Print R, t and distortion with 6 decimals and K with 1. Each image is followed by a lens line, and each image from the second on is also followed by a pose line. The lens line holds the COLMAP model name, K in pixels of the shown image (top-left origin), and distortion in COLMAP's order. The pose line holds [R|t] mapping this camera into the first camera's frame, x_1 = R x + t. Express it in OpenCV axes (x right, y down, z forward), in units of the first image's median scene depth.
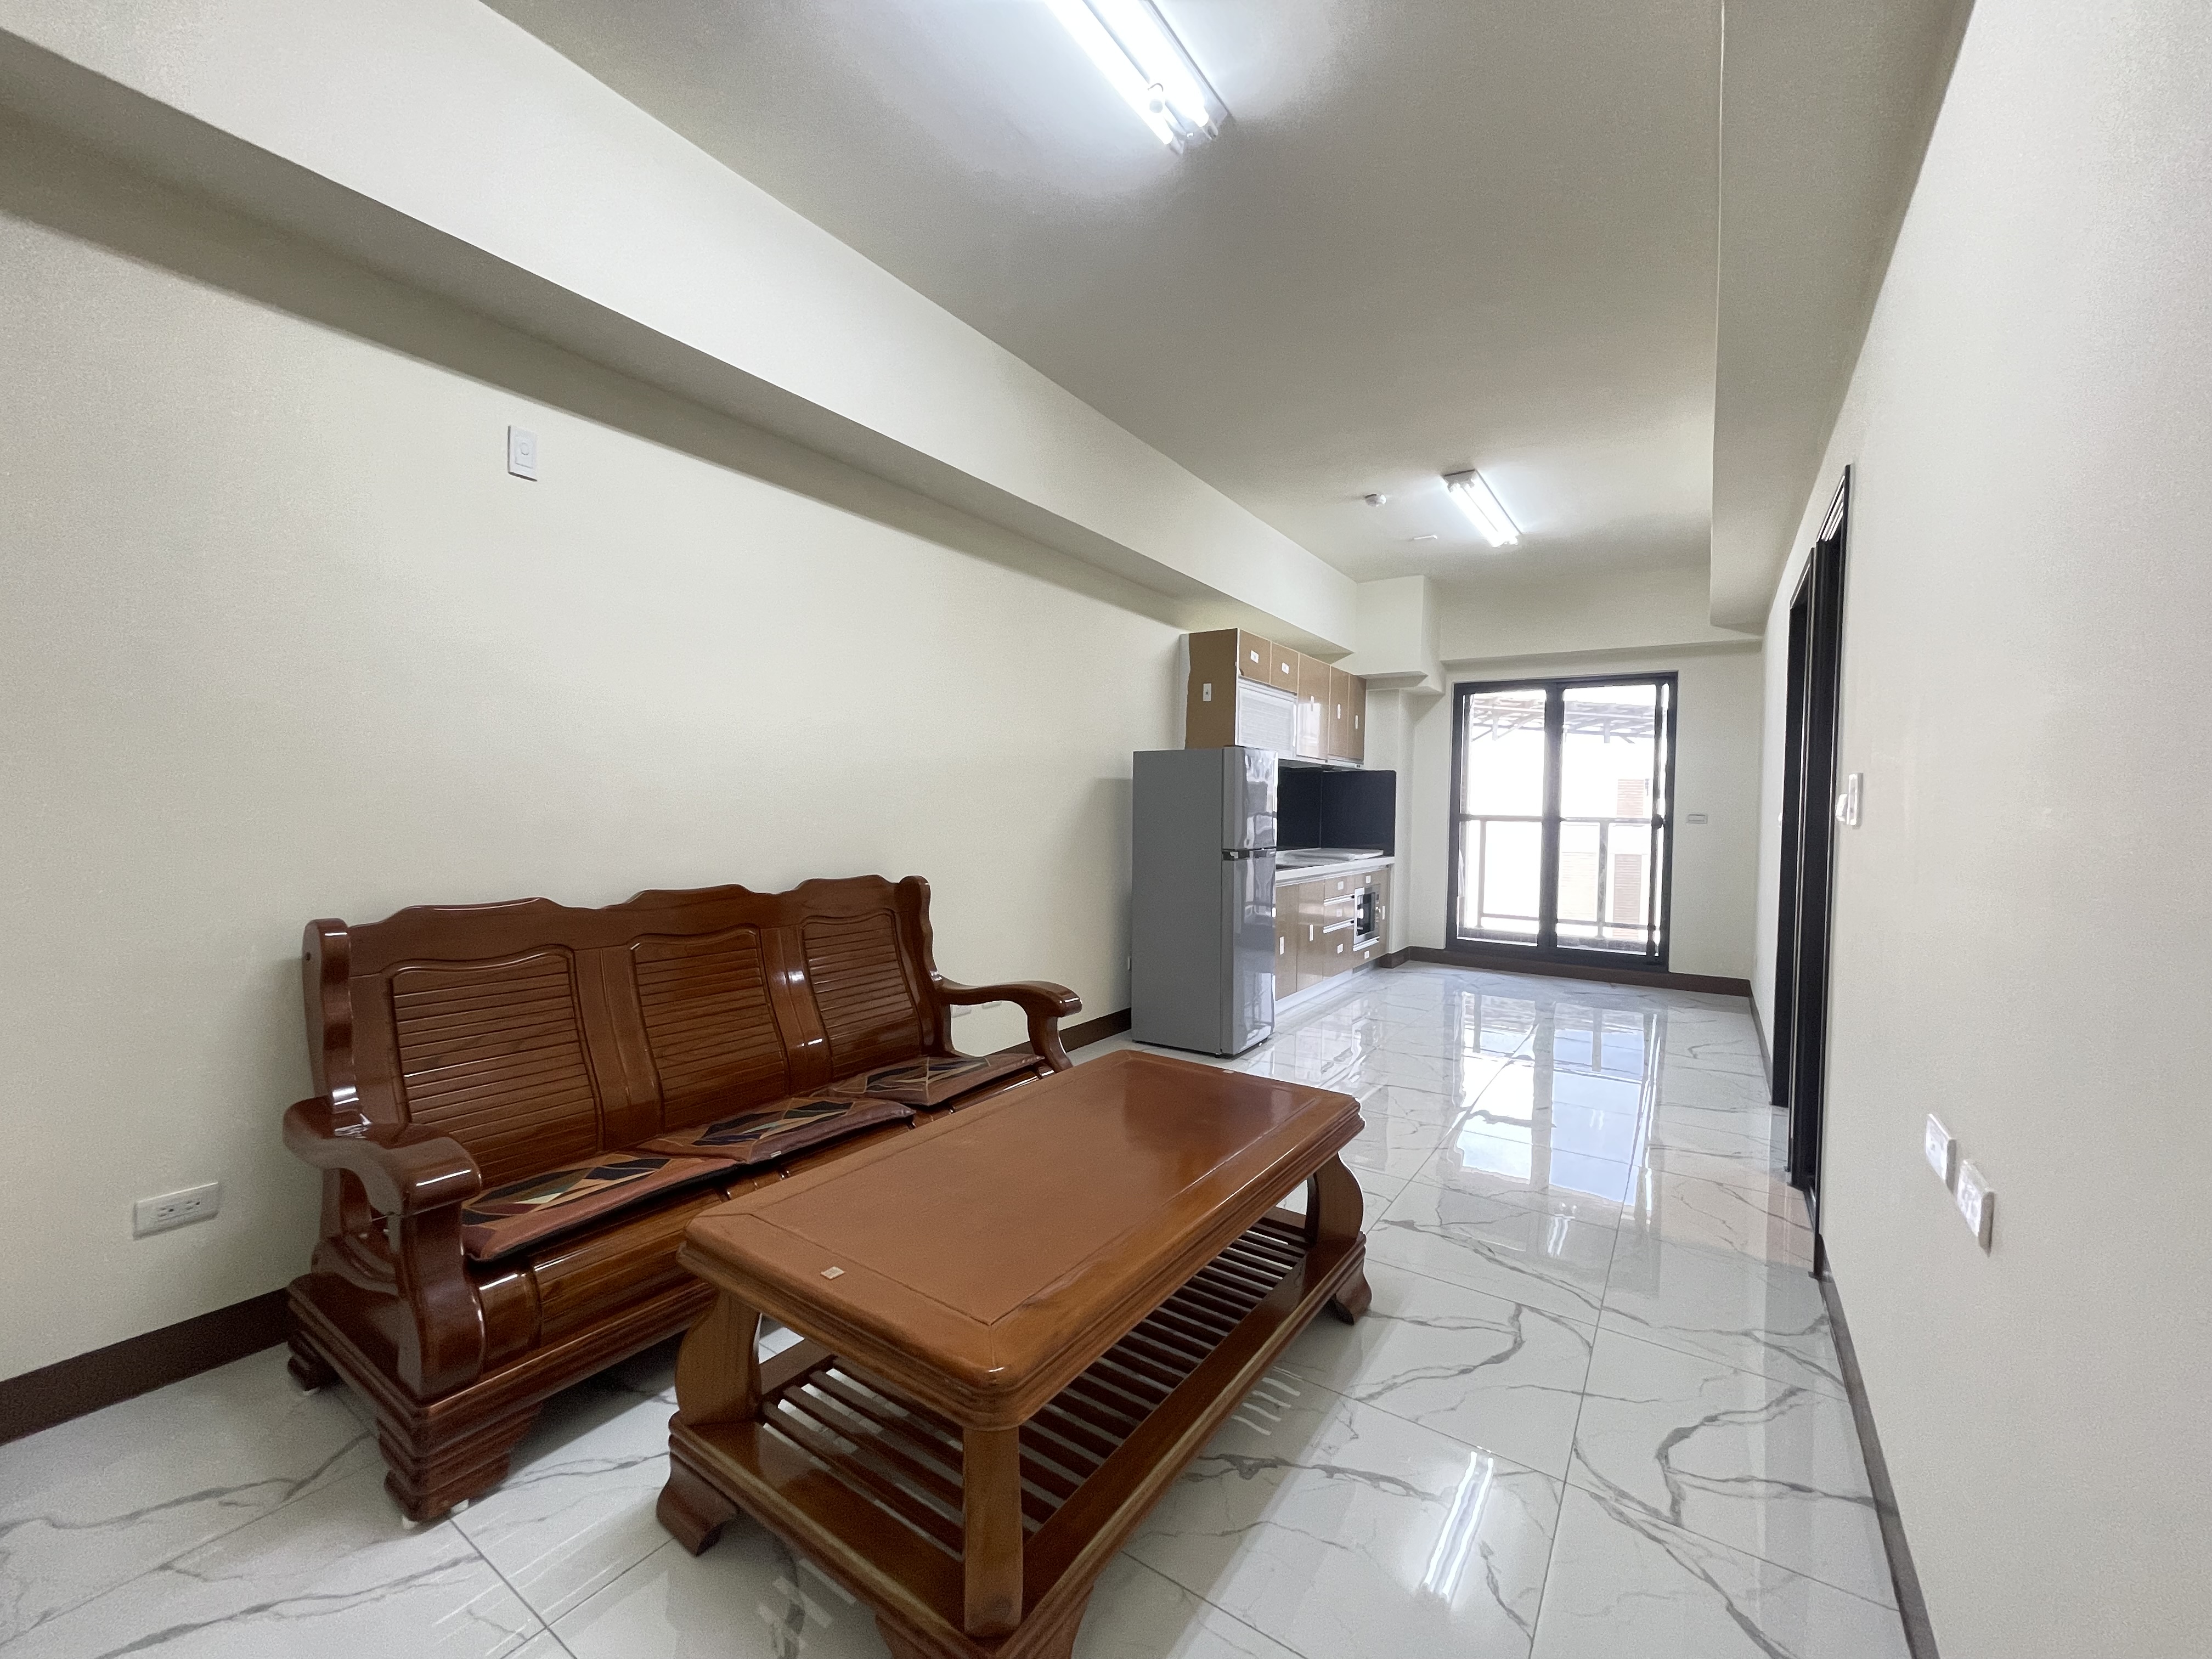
lens RADIAL K [[892.3, 0, 1099.4], [0, 892.3, 842.8], [0, 0, 1]] dist [0.001990, -0.001951]
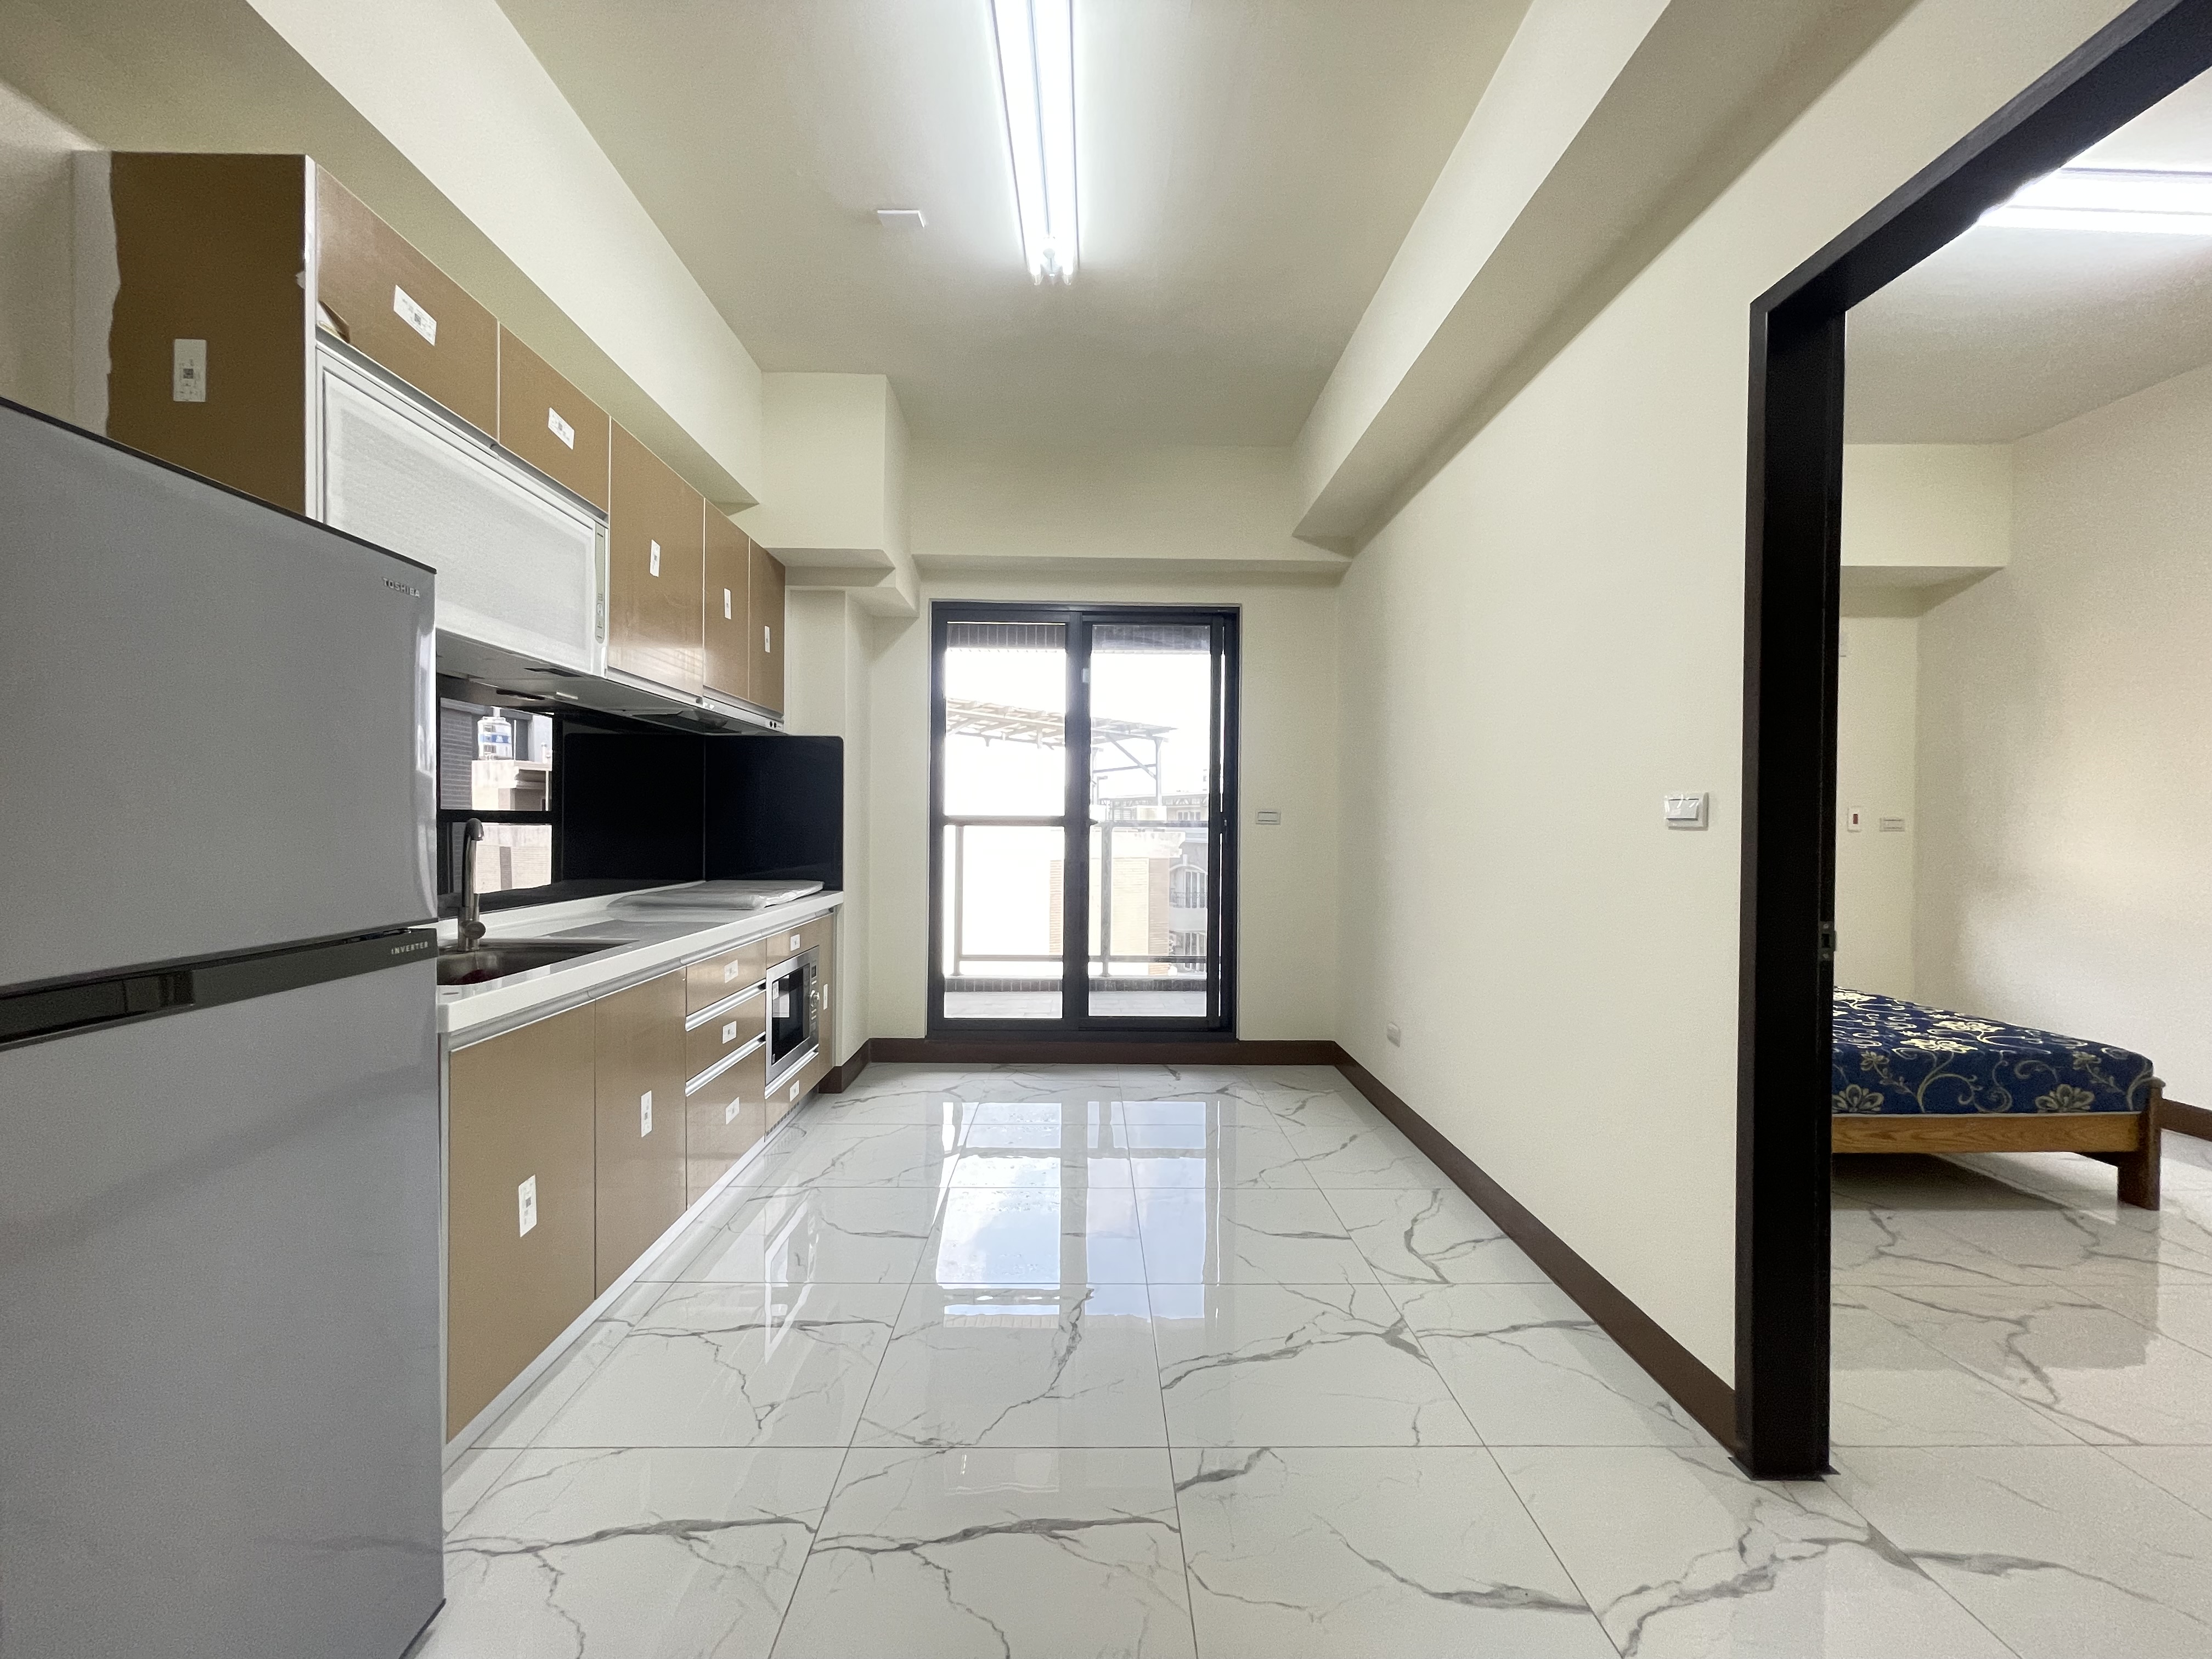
lens RADIAL K [[892.3, 0, 1095.0], [0, 892.3, 833.5], [0, 0, 1]] dist [0.001990, -0.001951]
pose [[0.821587, -0.011746, 0.569962, 0.150058], [0.023289, 0.999645, -0.012969, -0.009863], [-0.569607, 0.023929, 0.821569, 0.474298]]
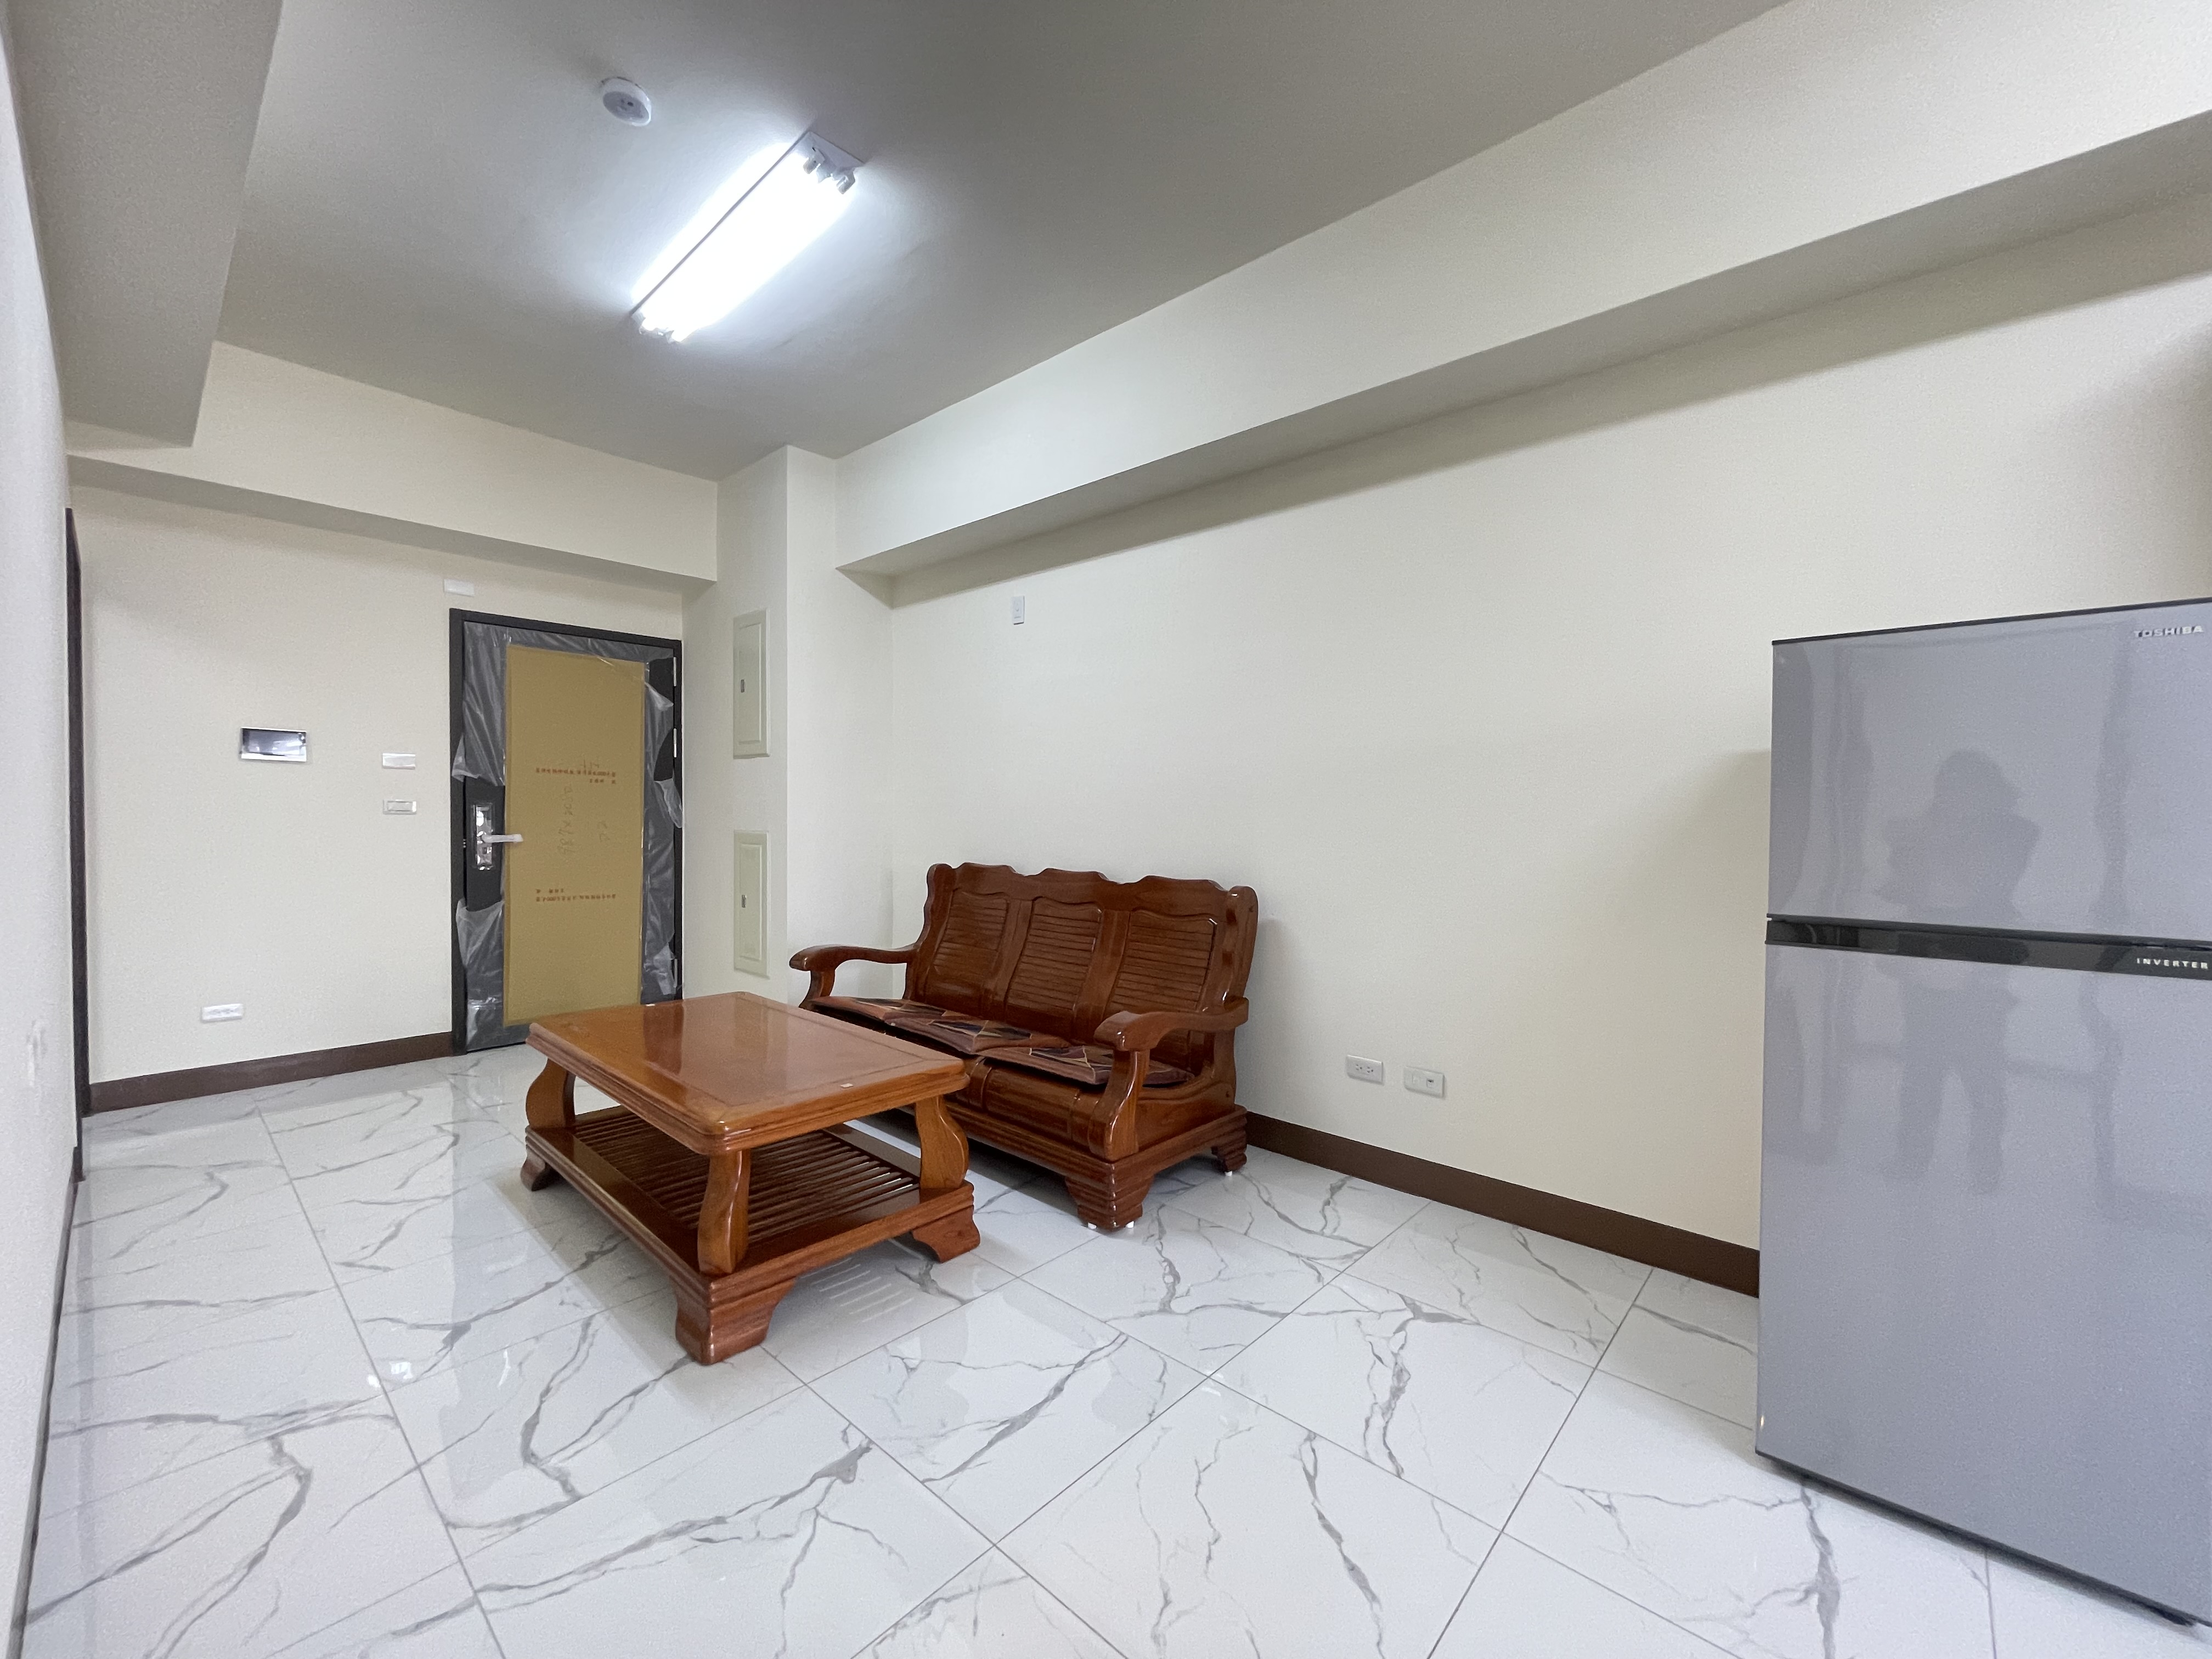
lens RADIAL K [[892.3, 0, 1099.9], [0, 892.3, 827.1], [0, 0, 1]] dist [0.001990, -0.001951]
pose [[-0.148443, 0.002506, -0.988918, 0.377769], [-0.041873, 0.999084, 0.008817, -0.013300], [0.988034, 0.042718, -0.148202, 0.508598]]
